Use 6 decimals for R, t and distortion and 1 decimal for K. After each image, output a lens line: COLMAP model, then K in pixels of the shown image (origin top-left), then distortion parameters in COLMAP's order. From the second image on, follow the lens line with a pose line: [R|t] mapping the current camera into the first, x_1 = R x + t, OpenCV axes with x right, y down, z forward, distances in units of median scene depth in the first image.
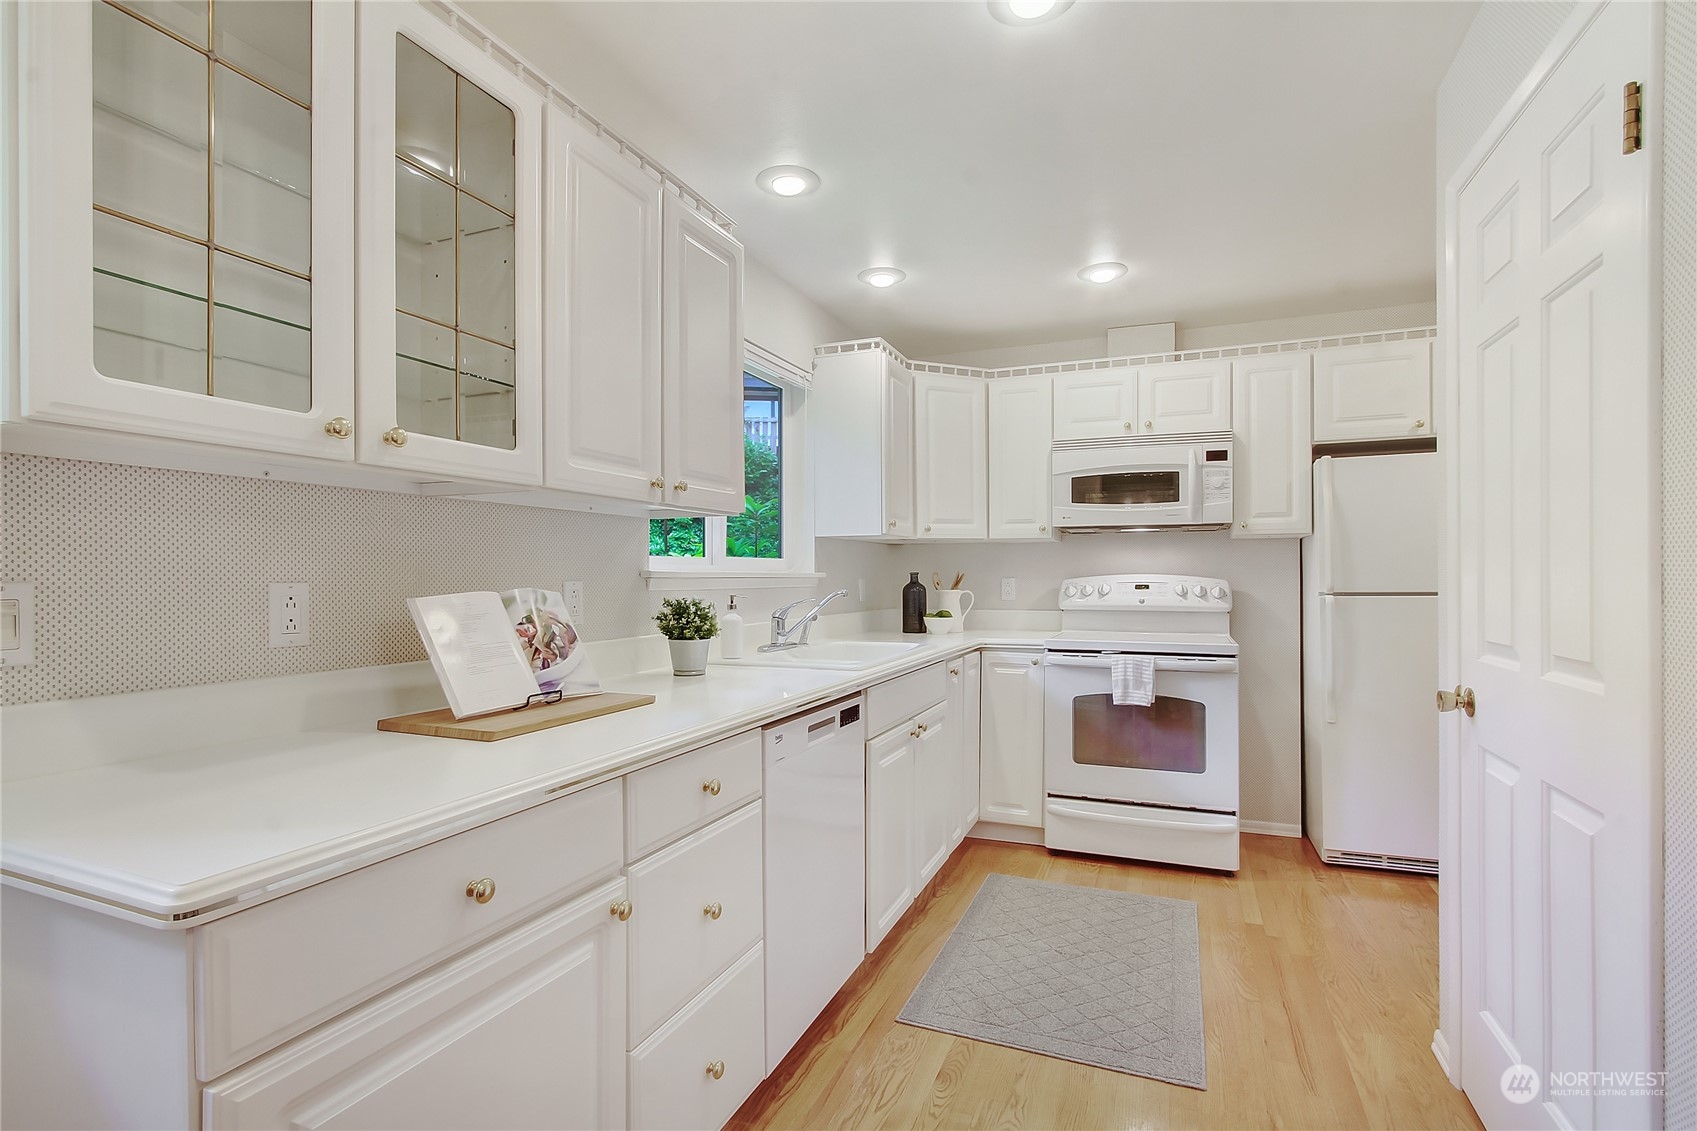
lens RADIAL K [[807.2, 0, 847.8], [0, 807.2, 573.3], [0, 0, 1]] dist [-0.015502, 0.000281]
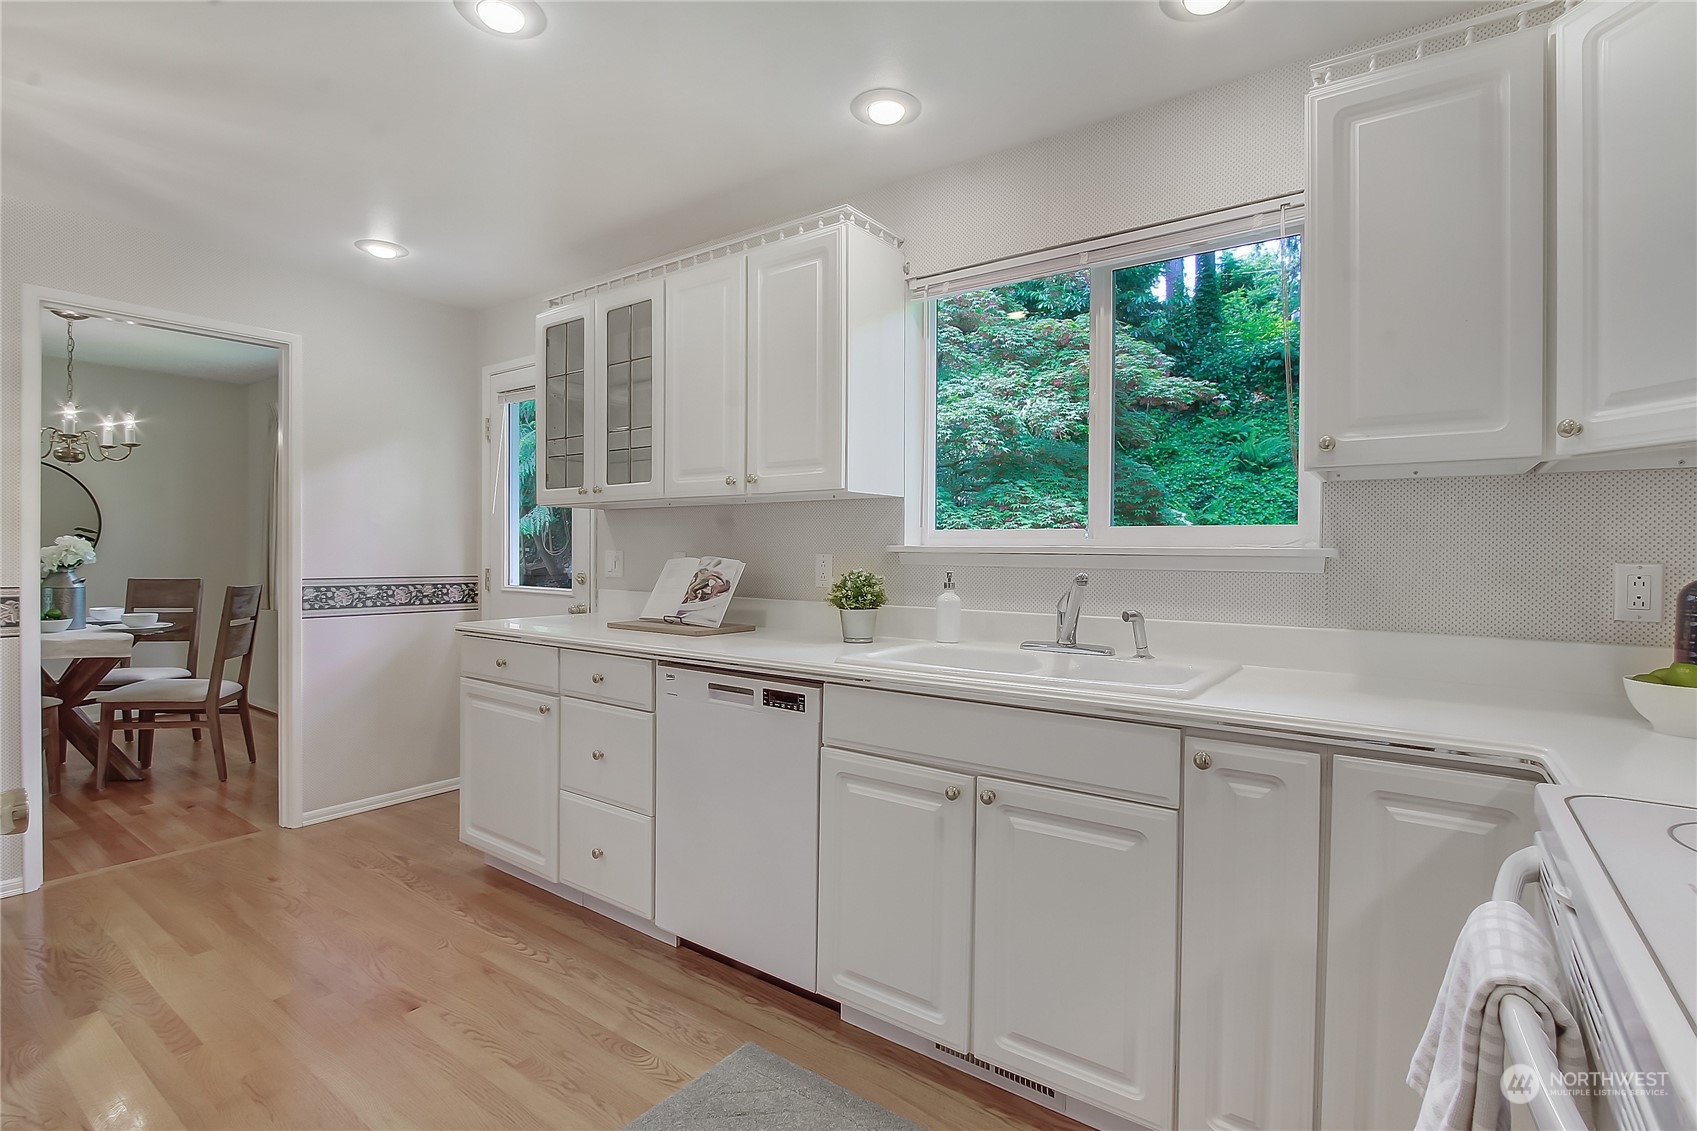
lens RADIAL K [[807.2, 0, 846.5], [0, 807.2, 555.1], [0, 0, 1]] dist [-0.015502, 0.000281]
pose [[-0.233868, 0.007346, -0.972241, 0.857009], [-0.003994, 0.999956, 0.008516, 0.000542], [0.972260, 0.005875, -0.233828, 1.238929]]
